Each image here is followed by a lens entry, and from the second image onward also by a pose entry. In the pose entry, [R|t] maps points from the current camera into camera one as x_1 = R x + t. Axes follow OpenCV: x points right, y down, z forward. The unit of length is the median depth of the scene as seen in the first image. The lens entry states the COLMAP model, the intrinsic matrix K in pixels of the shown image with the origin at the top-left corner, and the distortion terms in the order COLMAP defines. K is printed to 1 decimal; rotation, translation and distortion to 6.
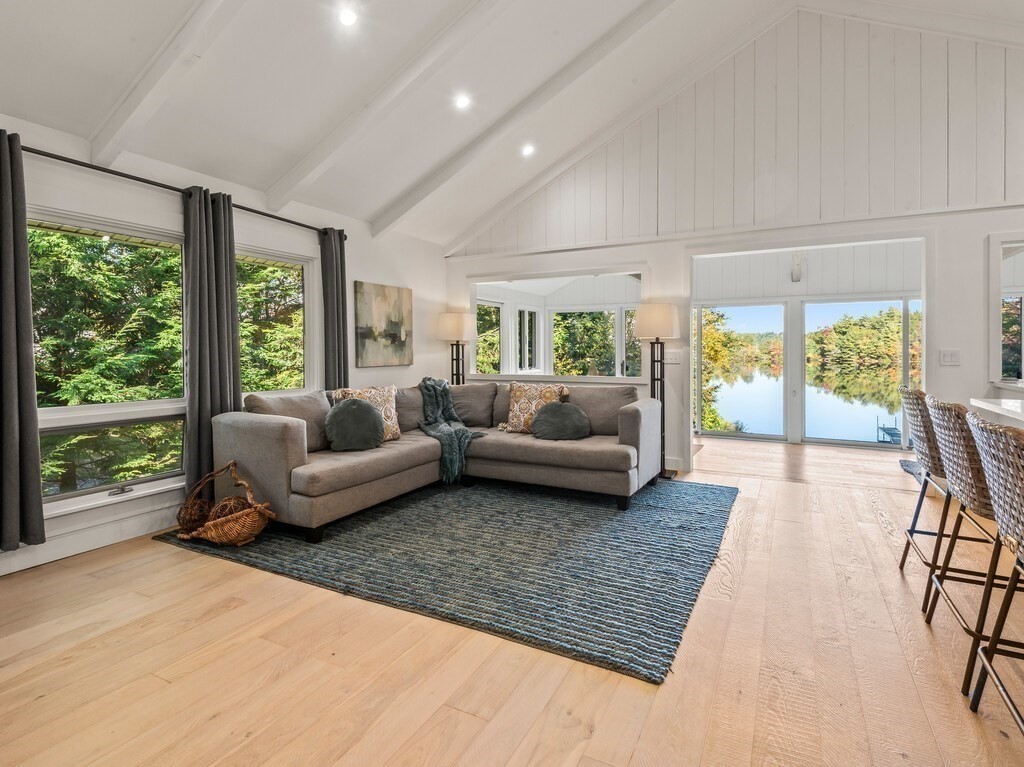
lens RADIAL K [[533.2, 0, 508.5], [0, 533.2, 352.3], [0, 0, 1]] dist [0.026314, -0.000411]
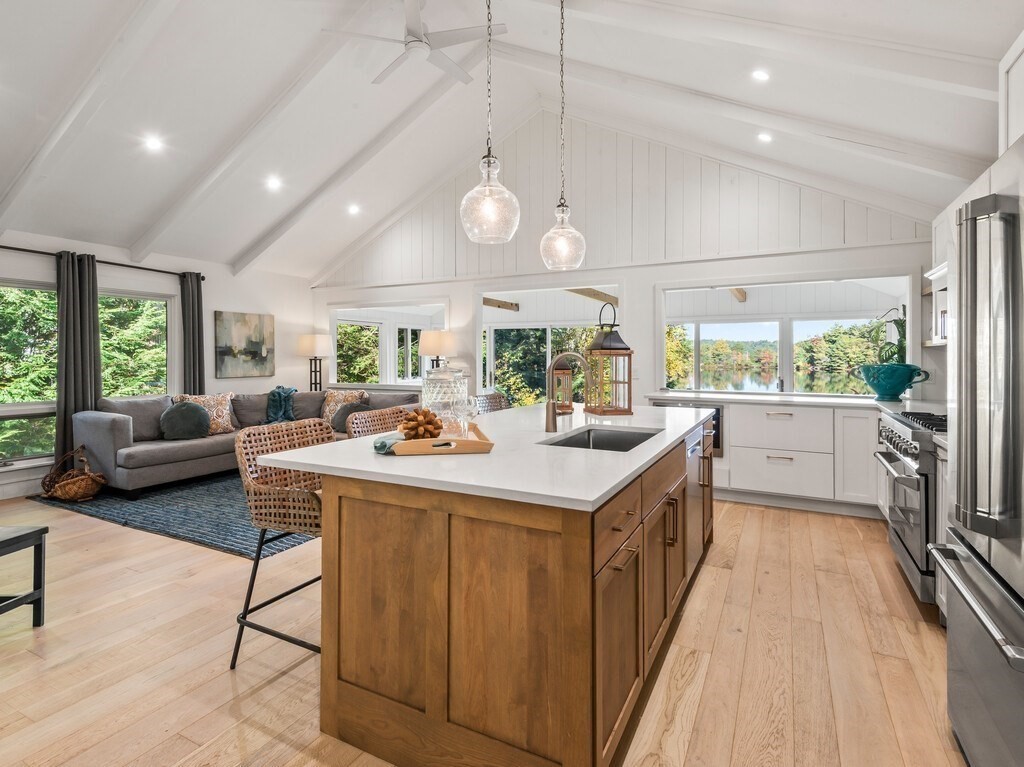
lens RADIAL K [[537.1, 0, 498.9], [0, 537.1, 354.1], [0, 0, 1]] dist [0.021092, -0.002537]
pose [[0.999945, 0.004174, -0.009666, 0.431769], [-0.004265, 0.999946, -0.009470, -0.021249], [0.009626, 0.009511, 0.999908, -0.310618]]
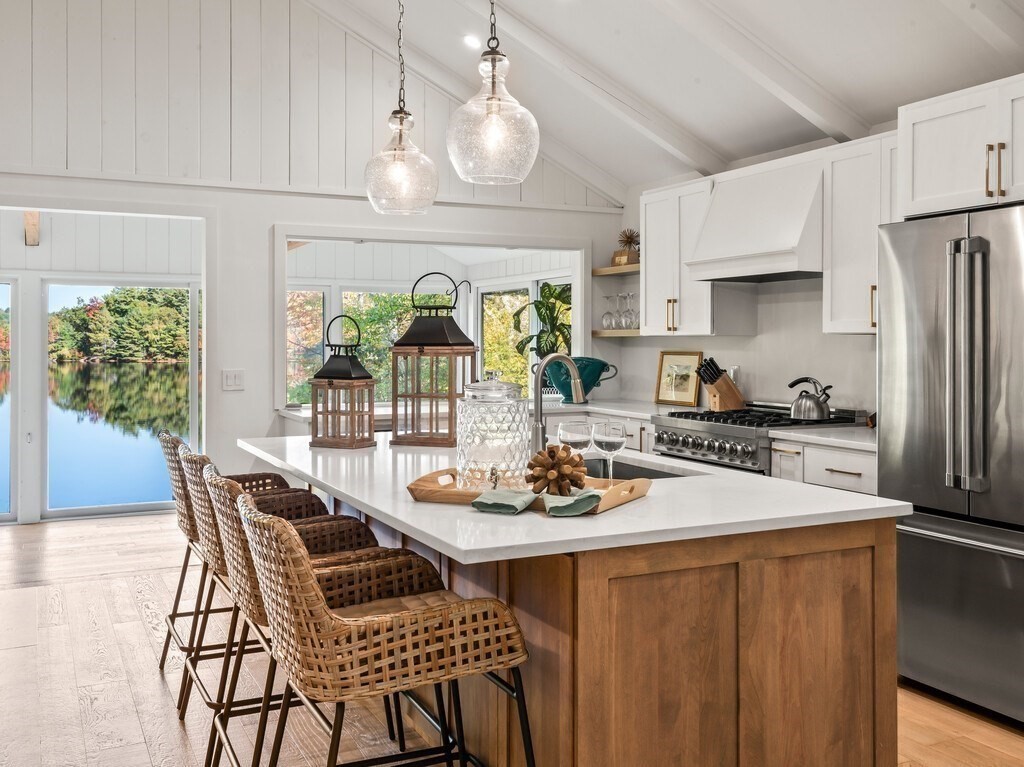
lens RADIAL K [[1029.4, 0, 589.4], [0, 1029.4, 337.5], [0, 0, 1]] dist [0.019565, 0.022129]
pose [[0.556931, 0.004437, 0.830547, -0.097852], [0.001985, 0.999976, -0.006673, -0.035153], [-0.830556, 0.005365, 0.556909, -0.193739]]
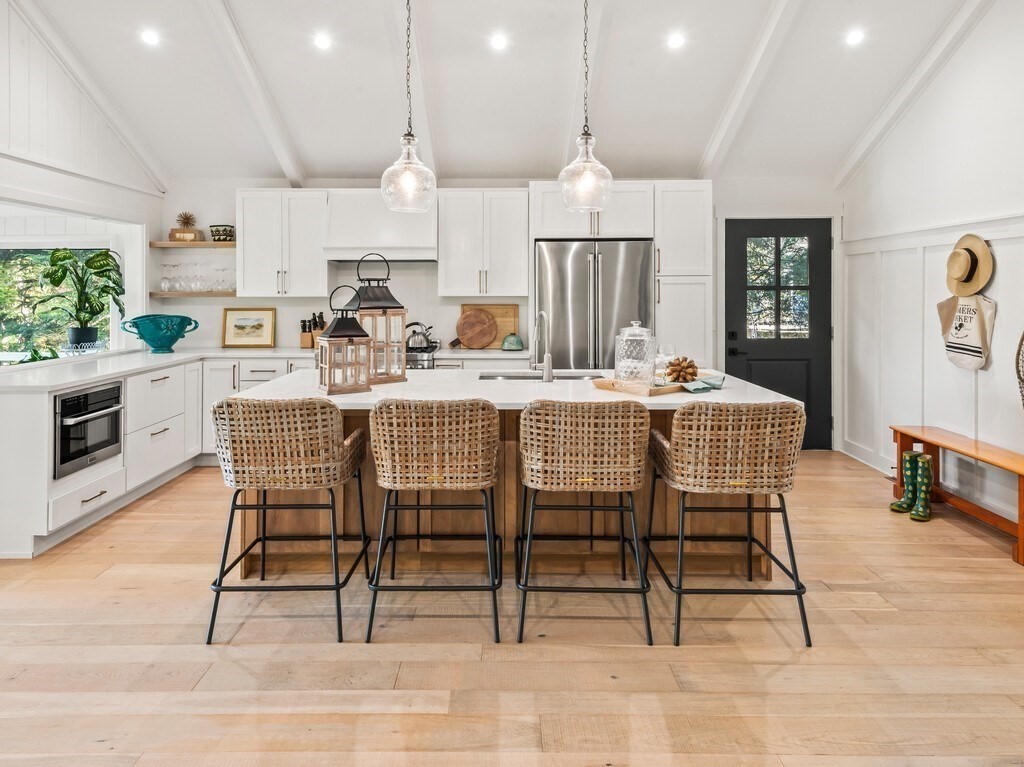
lens RADIAL K [[659.3, 0, 509.7], [0, 659.3, 289.7], [0, 0, 1]] dist [0.019166, 0.000384]
pose [[-0.463699, 0.005852, 0.885973, -0.176172], [0.006380, 0.999974, -0.003266, -0.052325], [-0.885970, 0.004138, -0.463724, 0.630887]]
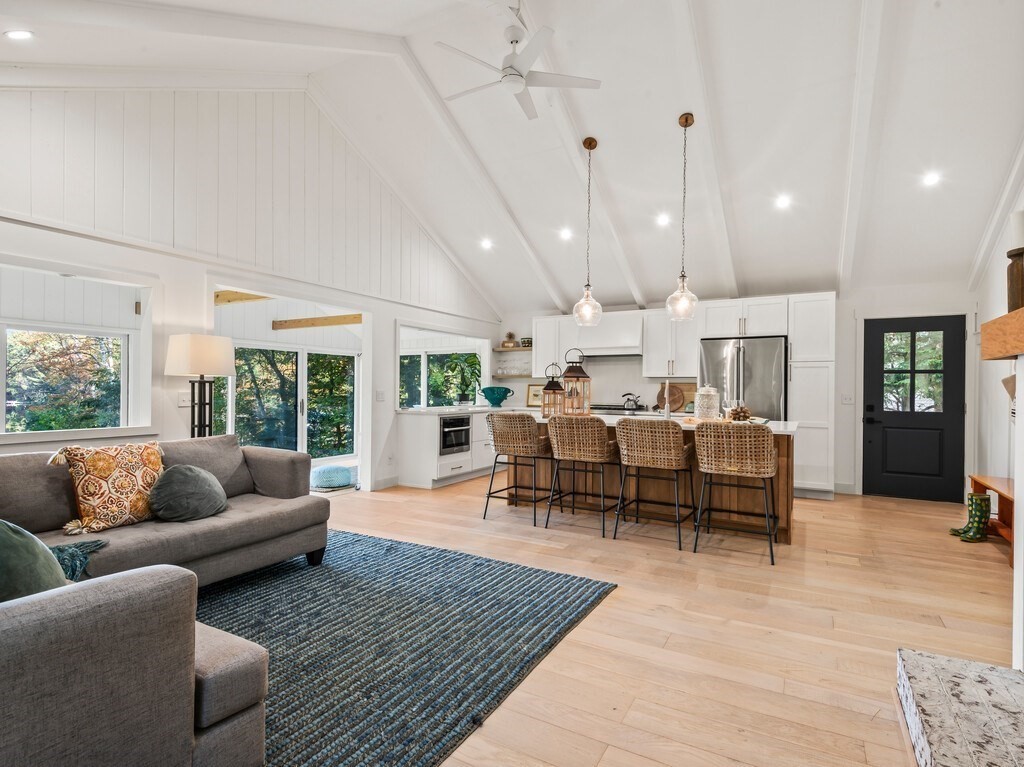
lens RADIAL K [[515.8, 0, 541.3], [0, 515.8, 384.7], [0, 0, 1]] dist [0.027316, -0.000112]
pose [[-0.003736, 0.010016, 0.999943, -0.553547], [-0.004591, 0.999939, -0.010034, -0.007696], [-0.999982, -0.004628, -0.003690, 0.493531]]
